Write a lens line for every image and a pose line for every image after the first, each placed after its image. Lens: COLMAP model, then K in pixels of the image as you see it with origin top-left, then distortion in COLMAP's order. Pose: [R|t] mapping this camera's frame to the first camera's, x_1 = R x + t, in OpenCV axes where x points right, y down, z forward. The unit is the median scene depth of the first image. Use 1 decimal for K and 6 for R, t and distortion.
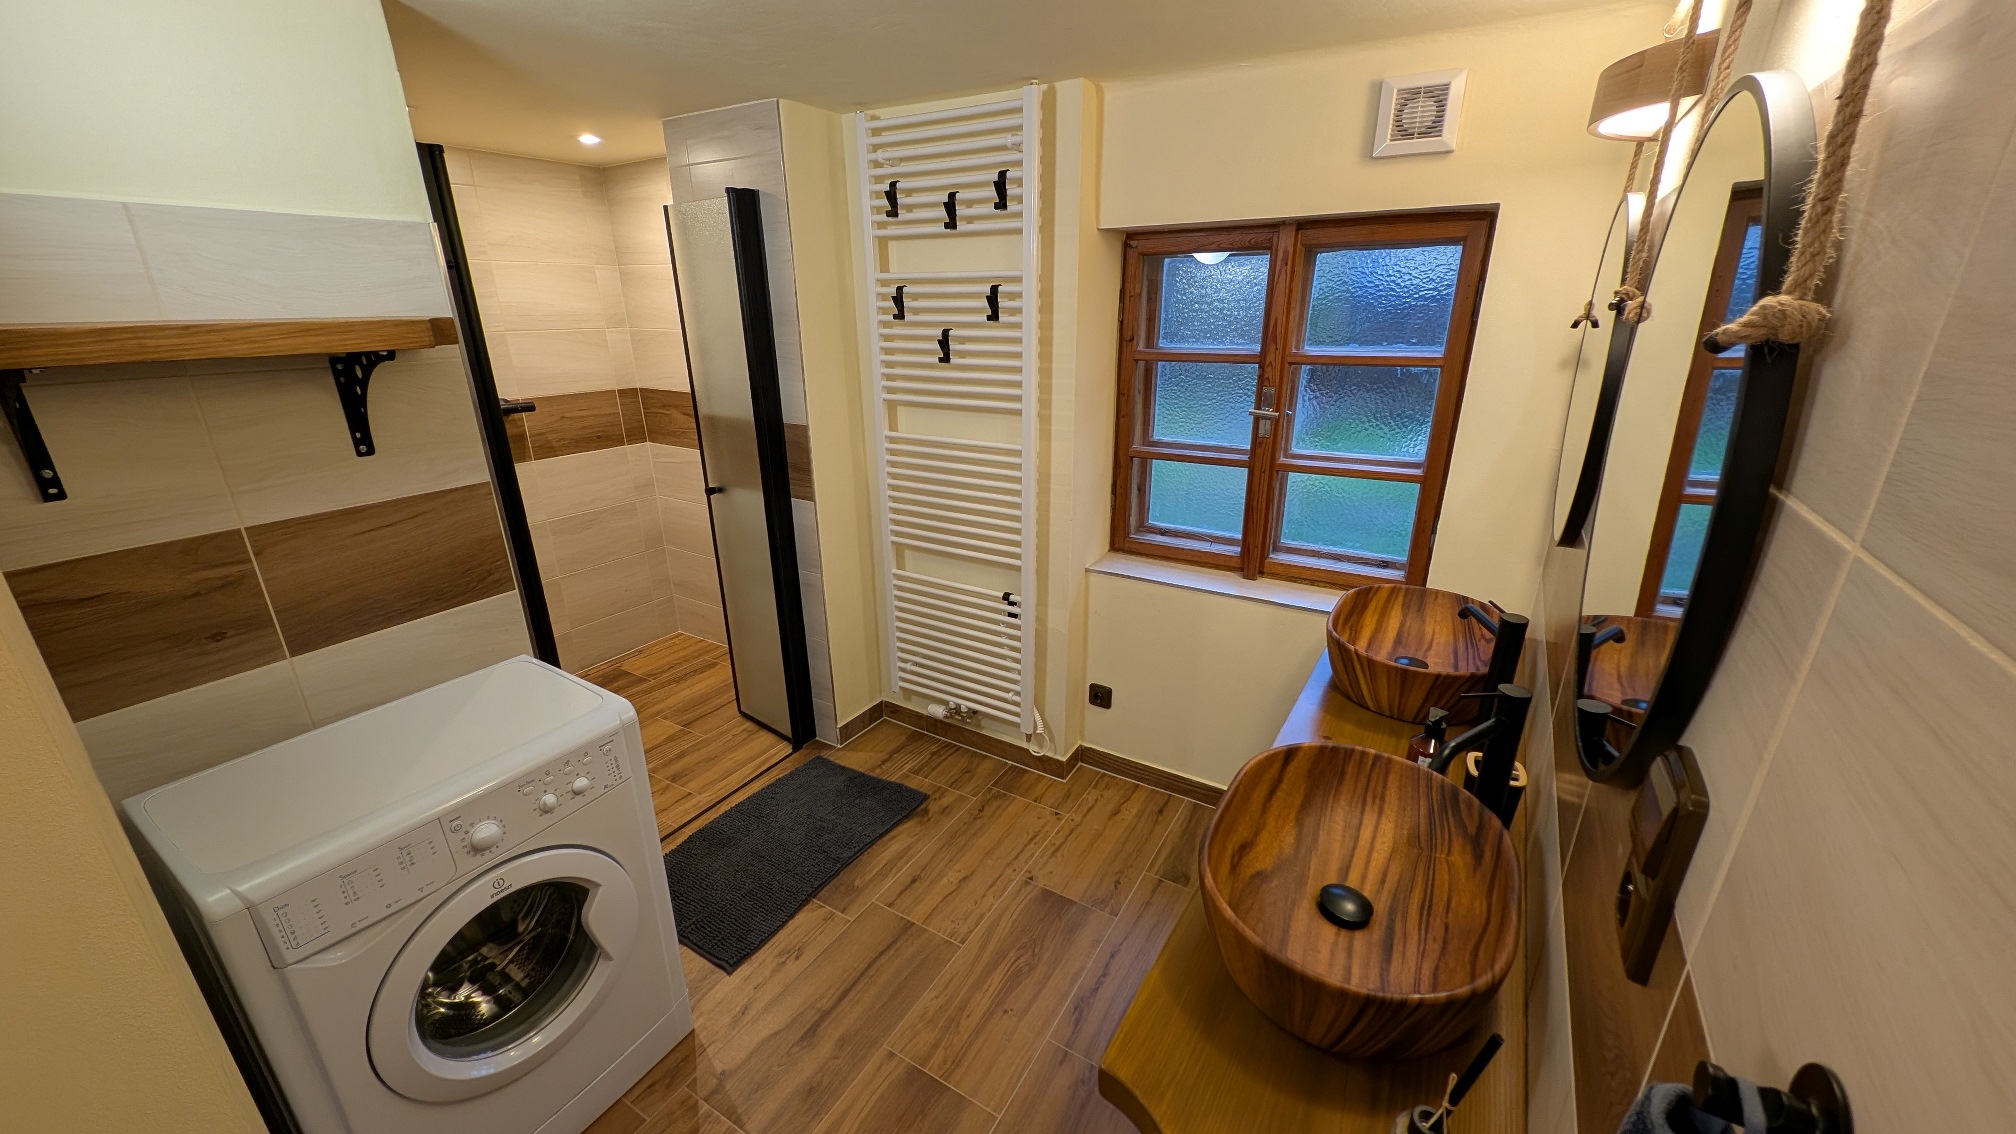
lens RADIAL K [[747.6, 0, 1008.0], [0, 747.6, 567.0], [0, 0, 1]] dist [0.013373, -0.007272]
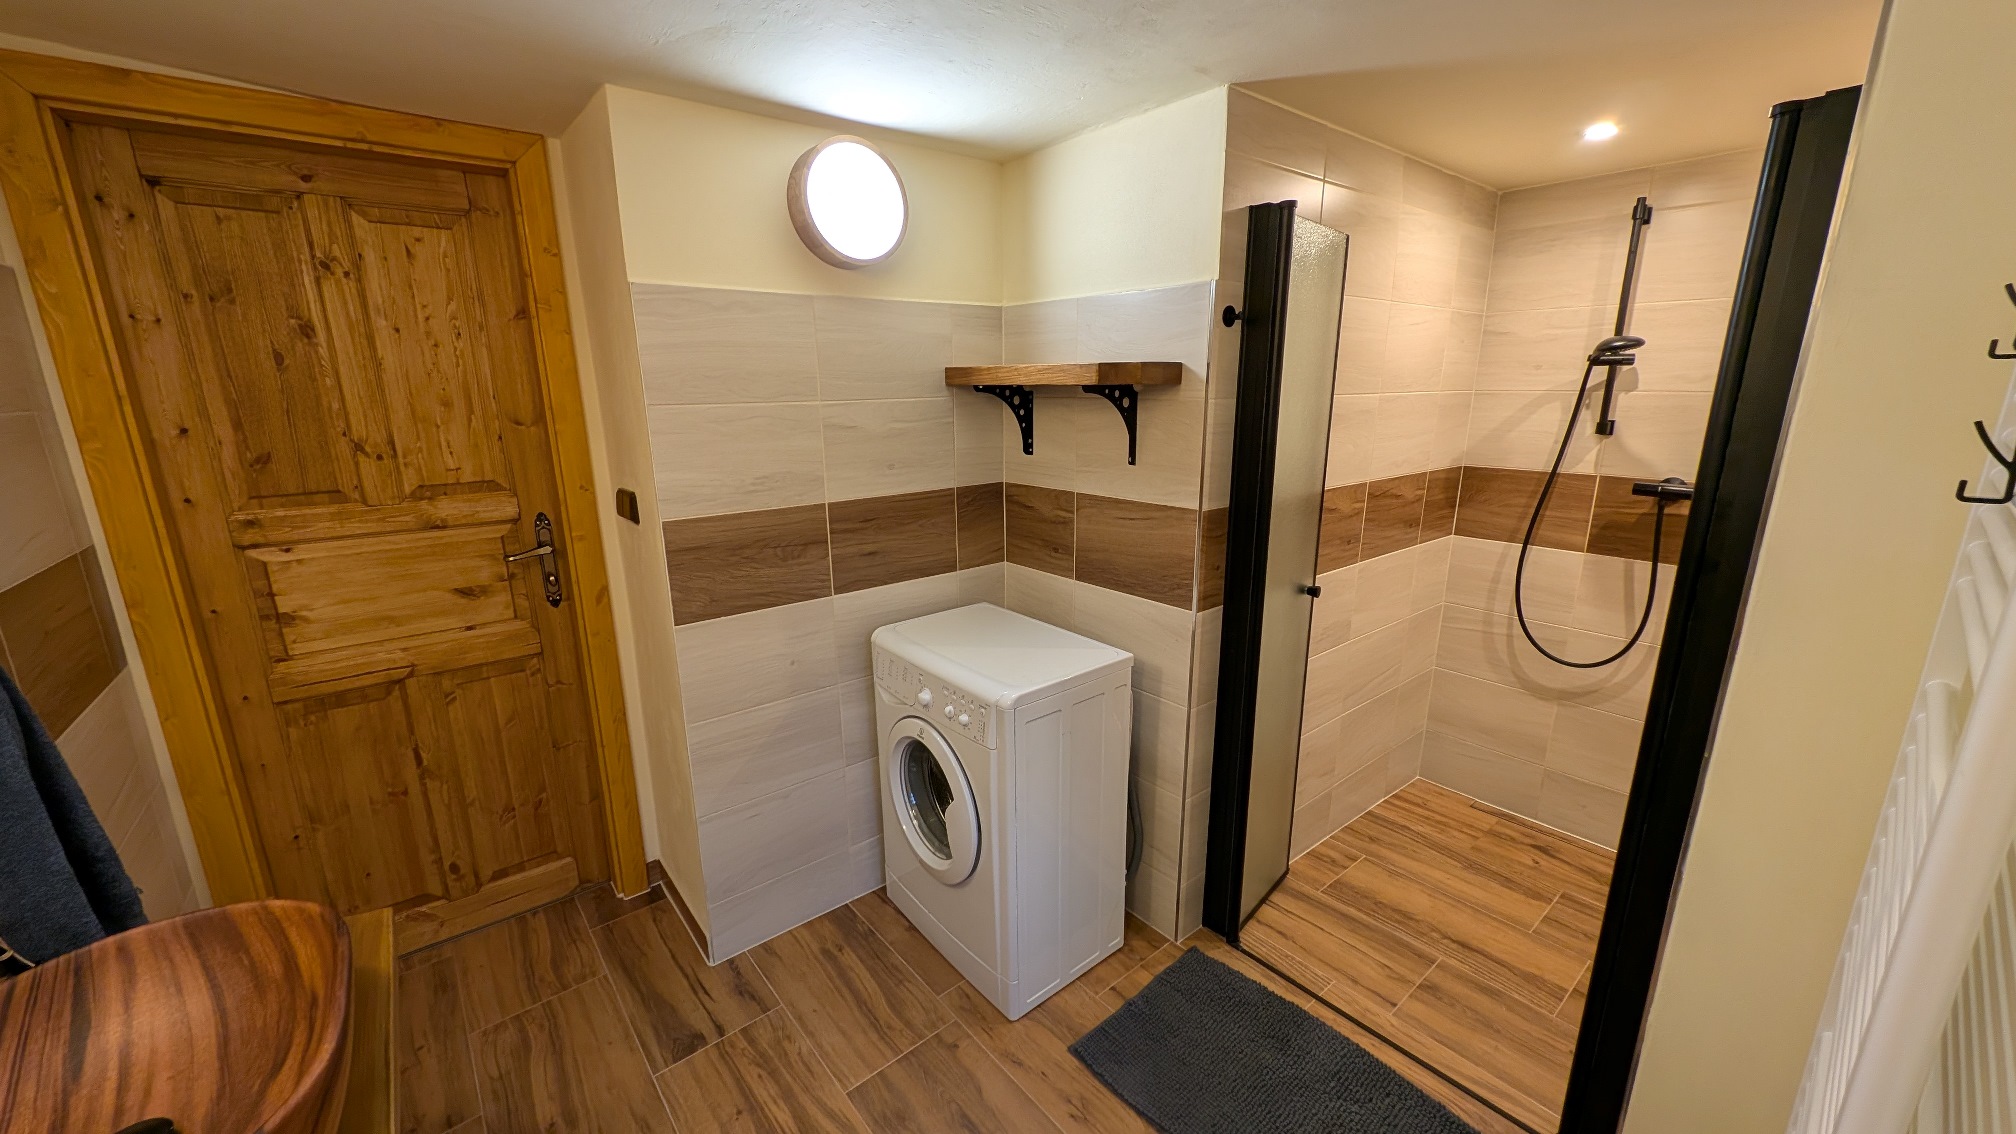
lens RADIAL K [[747.6, 0, 1008.0], [0, 747.6, 567.0], [0, 0, 1]] dist [0.013373, -0.007272]
pose [[-0.322815, 0.233531, -0.917199, 0.252734], [-0.310780, 0.889194, 0.335782, -0.192568], [0.893983, 0.393442, -0.214469, 0.611850]]
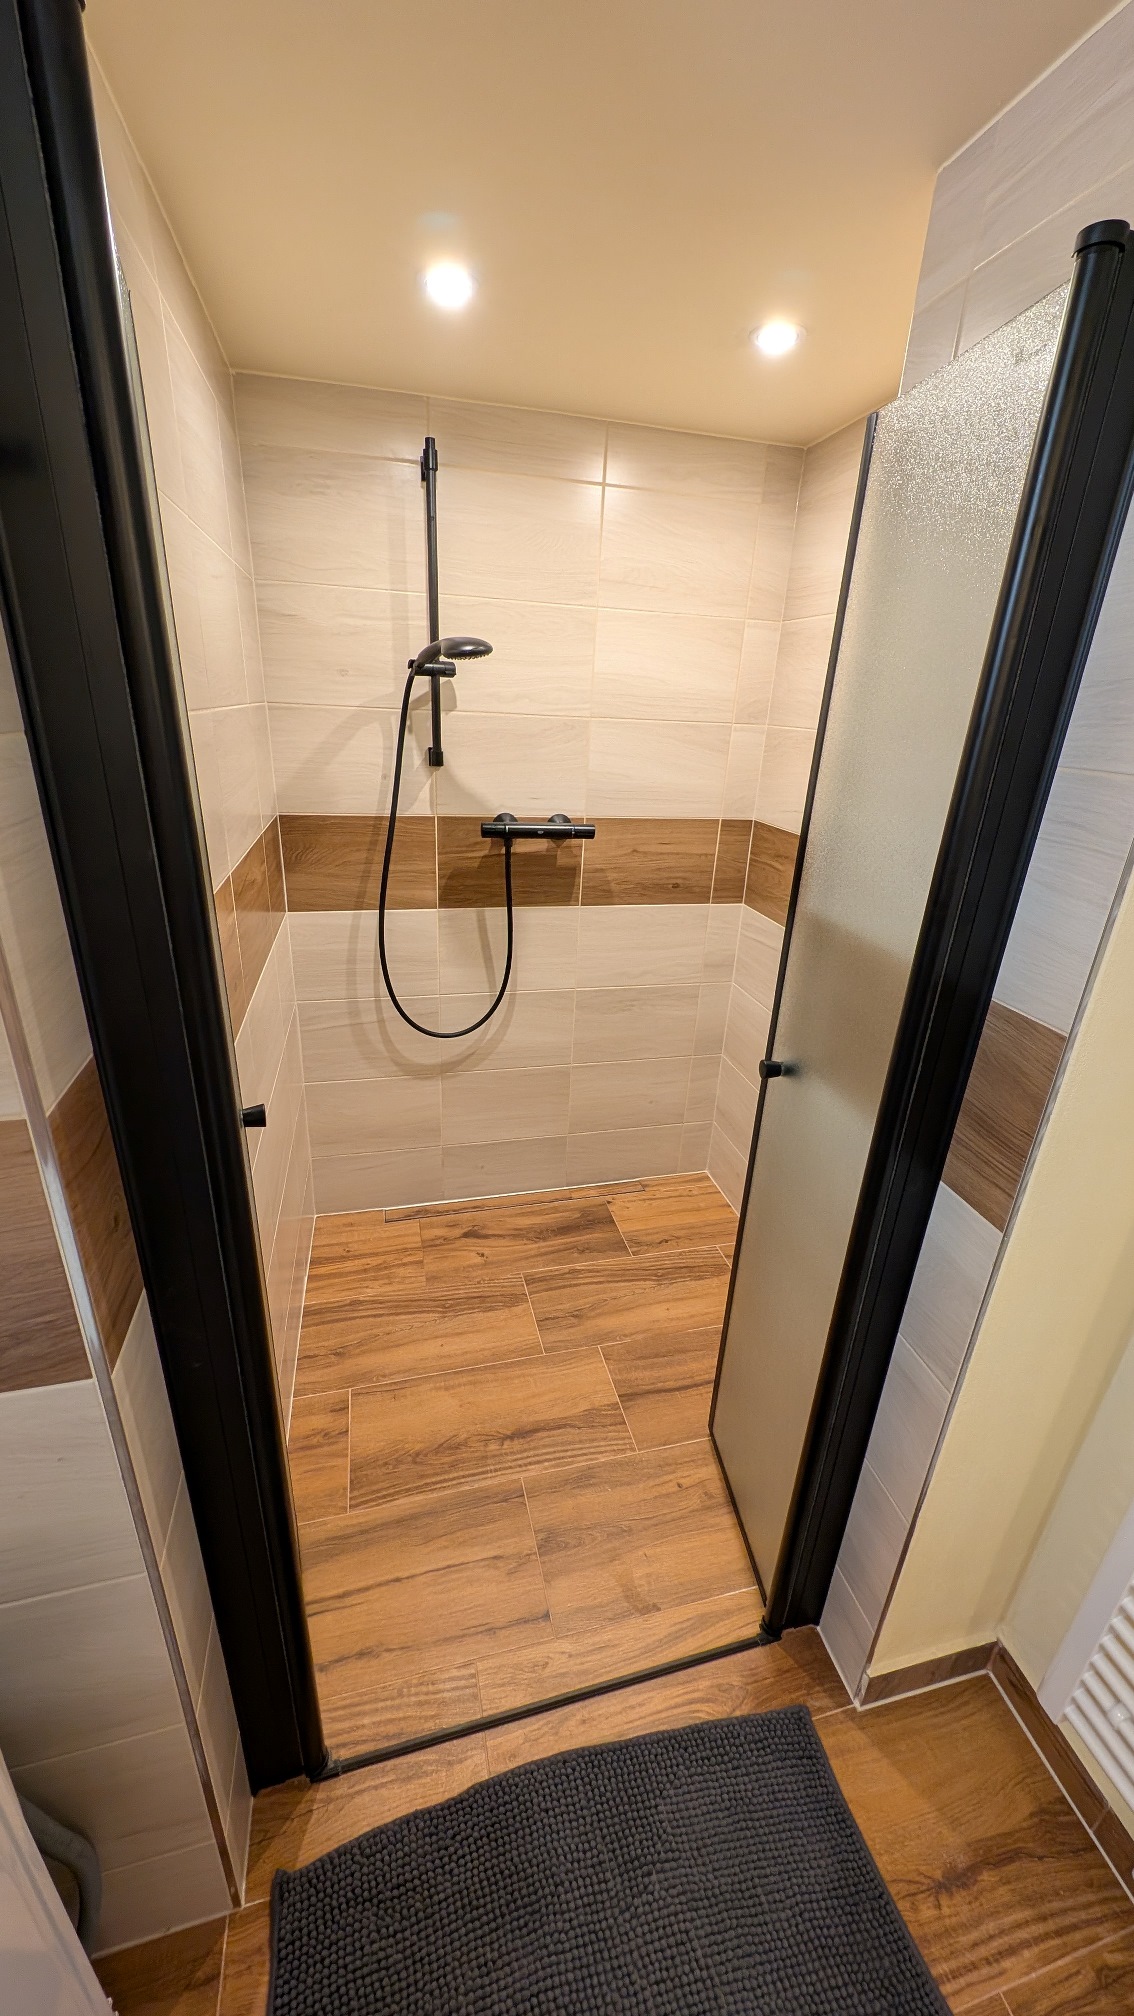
lens RADIAL K [[747.6, 0, 567.0], [0, 747.6, 1008.0], [0, 0, 1]] dist [0.013373, -0.007272]
pose [[0.713777, 0.299181, -0.633256, -0.196435], [-0.279278, 0.950758, 0.134395, -0.163092], [0.642282, 0.080926, 0.762184, 0.539660]]
